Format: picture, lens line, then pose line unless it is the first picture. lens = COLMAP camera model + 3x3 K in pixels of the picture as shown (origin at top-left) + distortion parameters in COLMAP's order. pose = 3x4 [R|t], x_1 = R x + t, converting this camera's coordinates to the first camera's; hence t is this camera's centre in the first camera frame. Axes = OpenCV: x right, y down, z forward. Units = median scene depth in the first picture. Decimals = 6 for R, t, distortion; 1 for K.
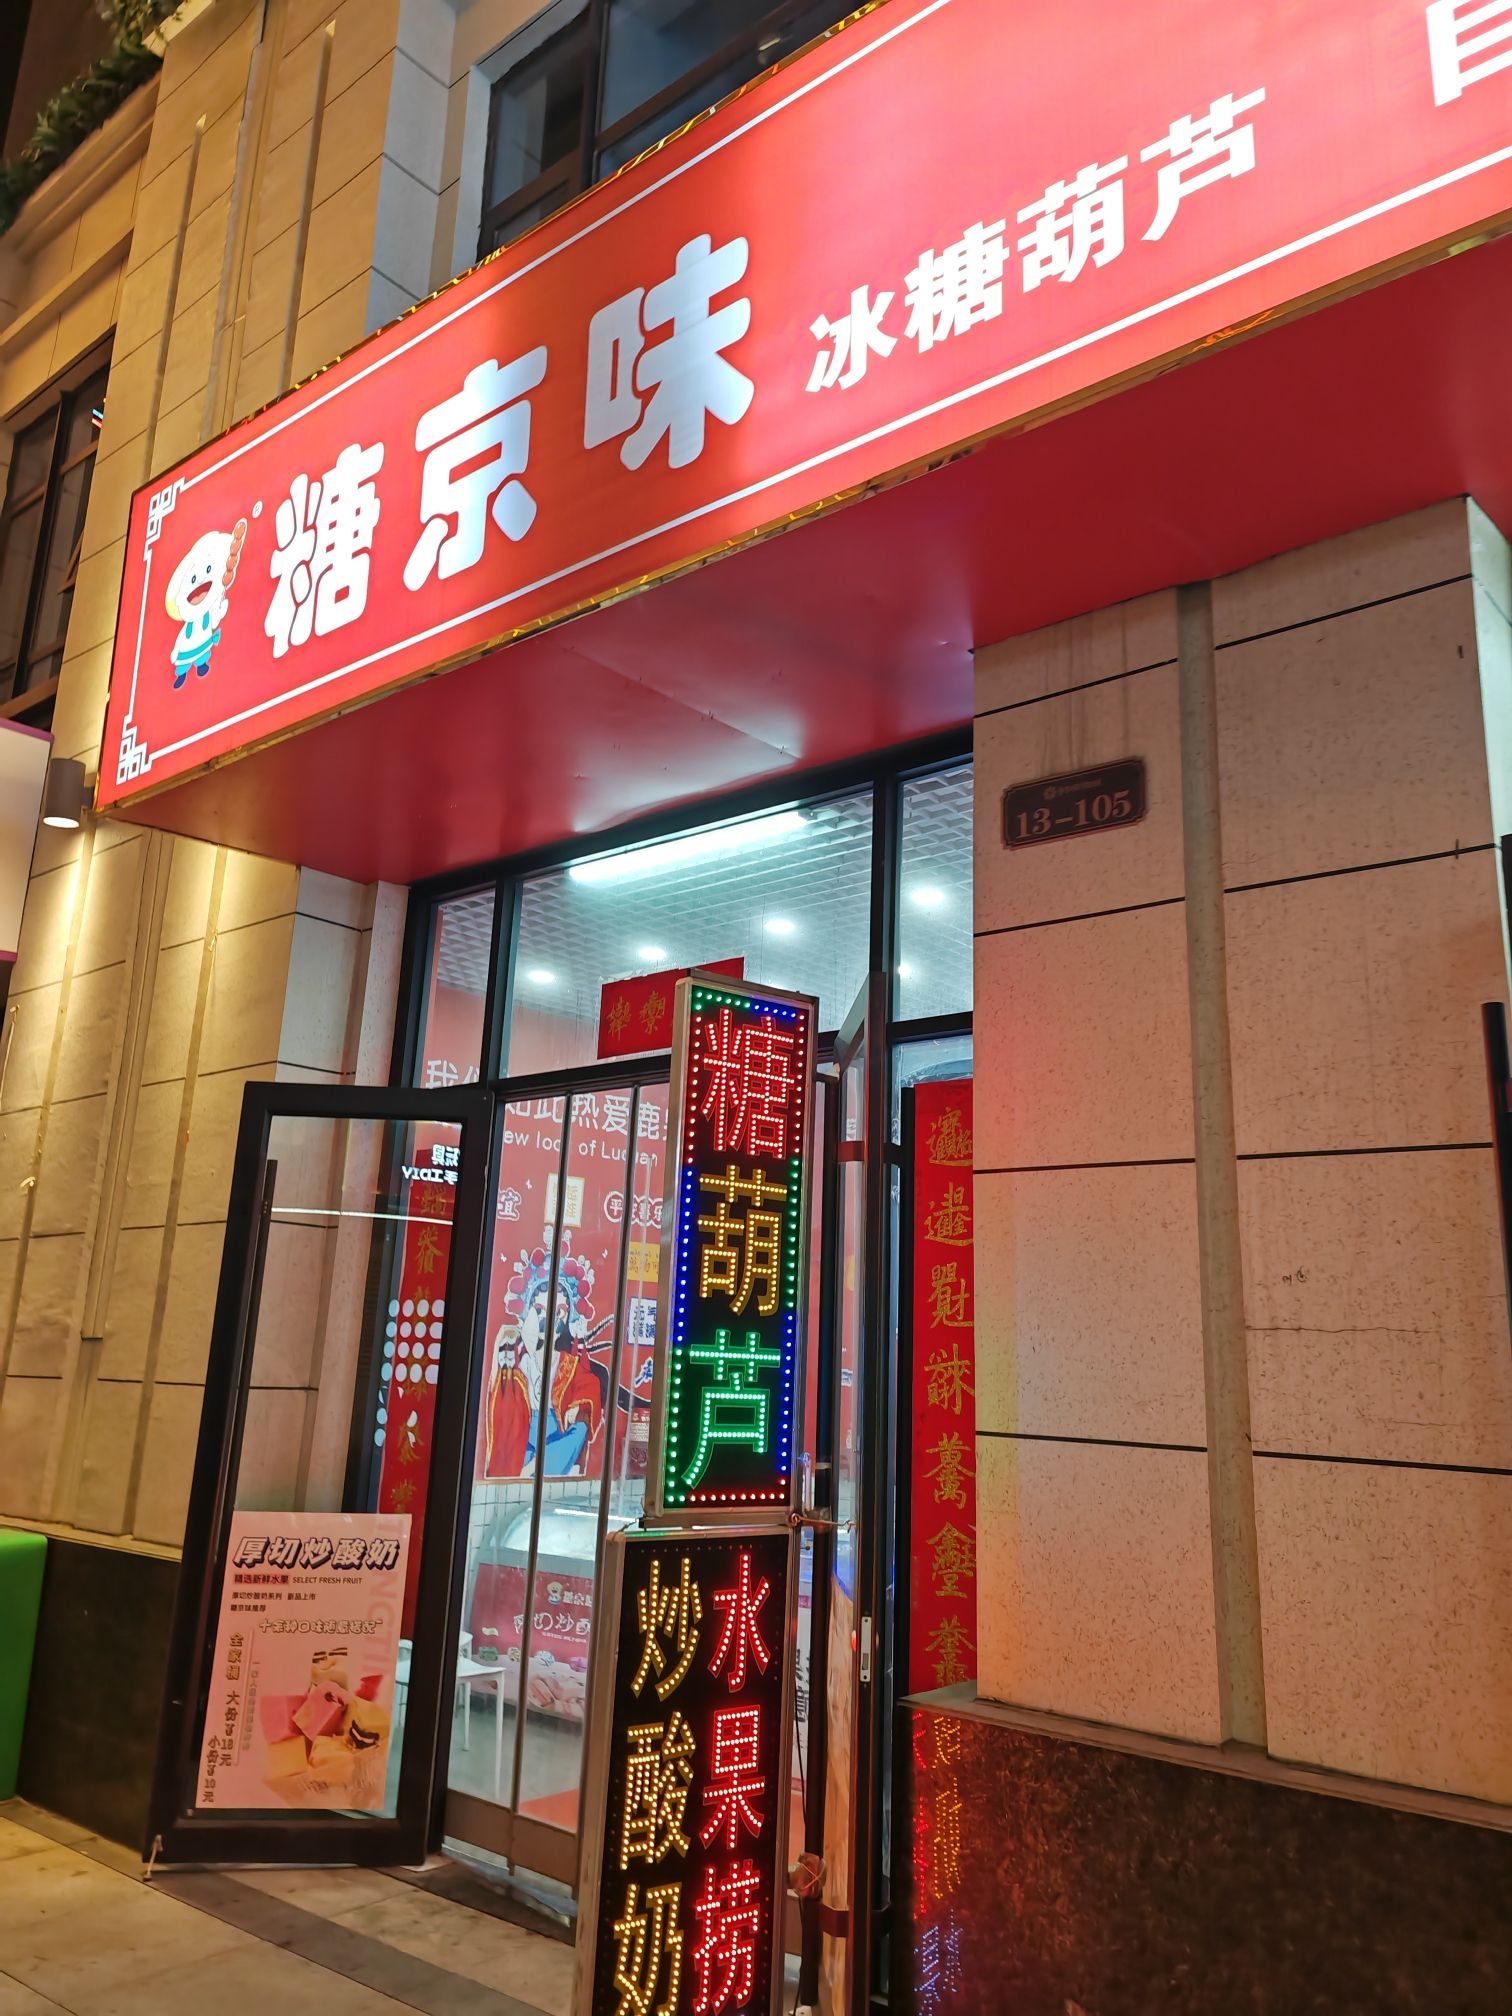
lens RADIAL K [[1479.7, 0, 758.1], [0, 1479.7, 971.3], [0, 0, 1]] dist [0.030430, 0.000208]
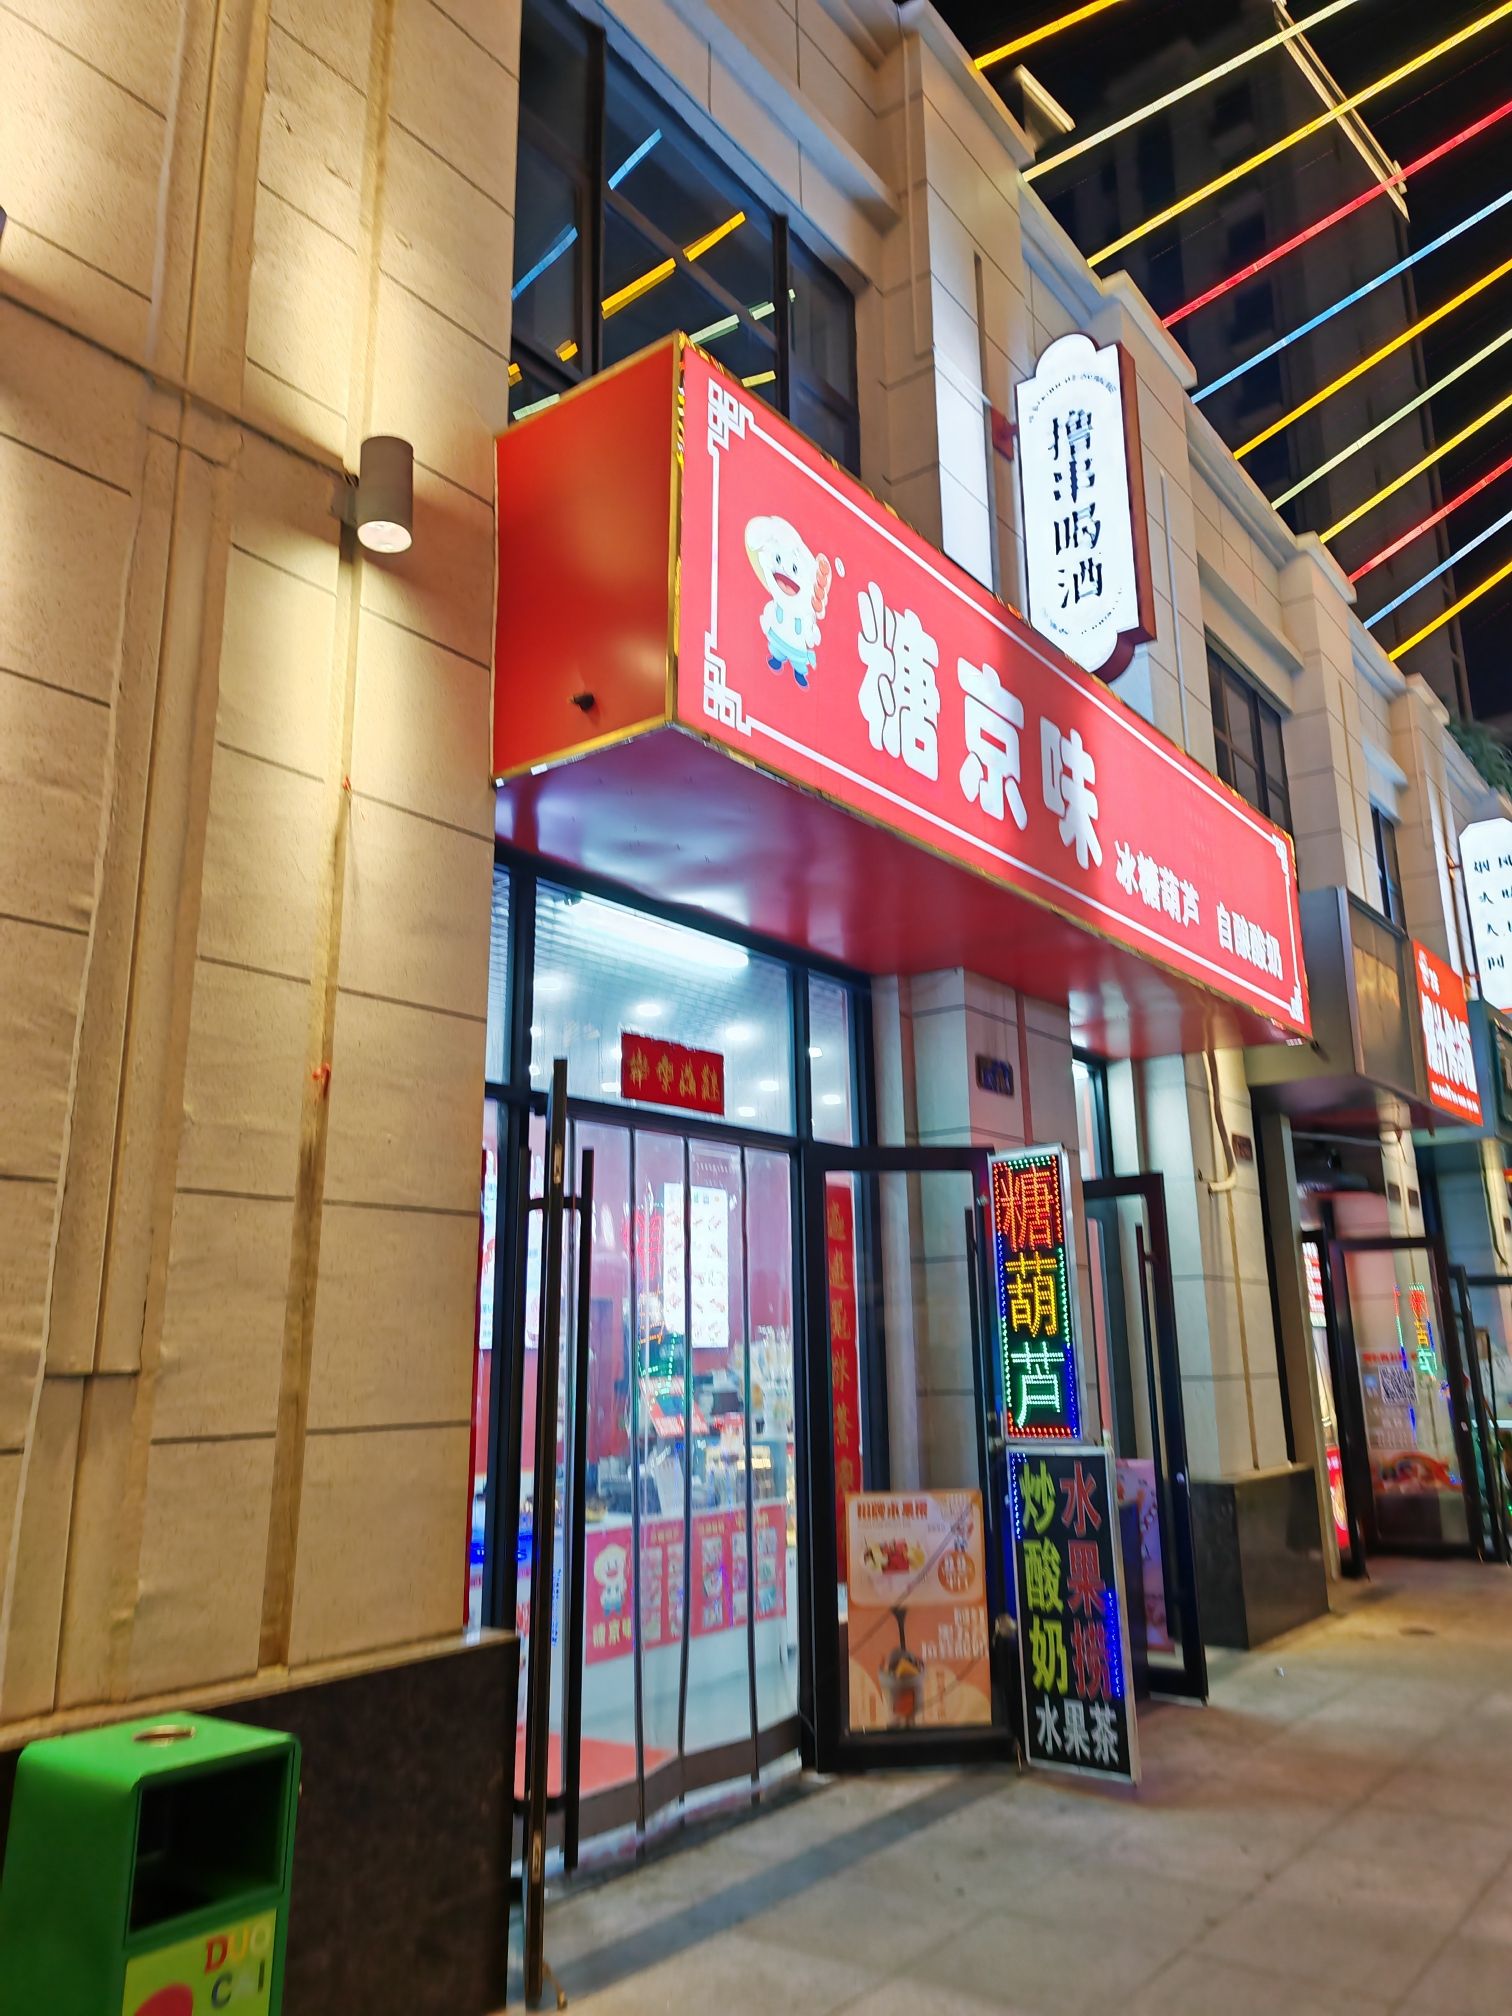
lens RADIAL K [[1467.0, 0, 800.2], [0, 1467.0, 1004.0], [0, 0, 1]] dist [0.037682, -0.000635]
pose [[-0.060902, 0.209578, 0.975893, -1.523795], [-0.235308, 0.947137, -0.218087, 0.253809], [-0.970011, -0.242917, -0.008367, 1.143416]]
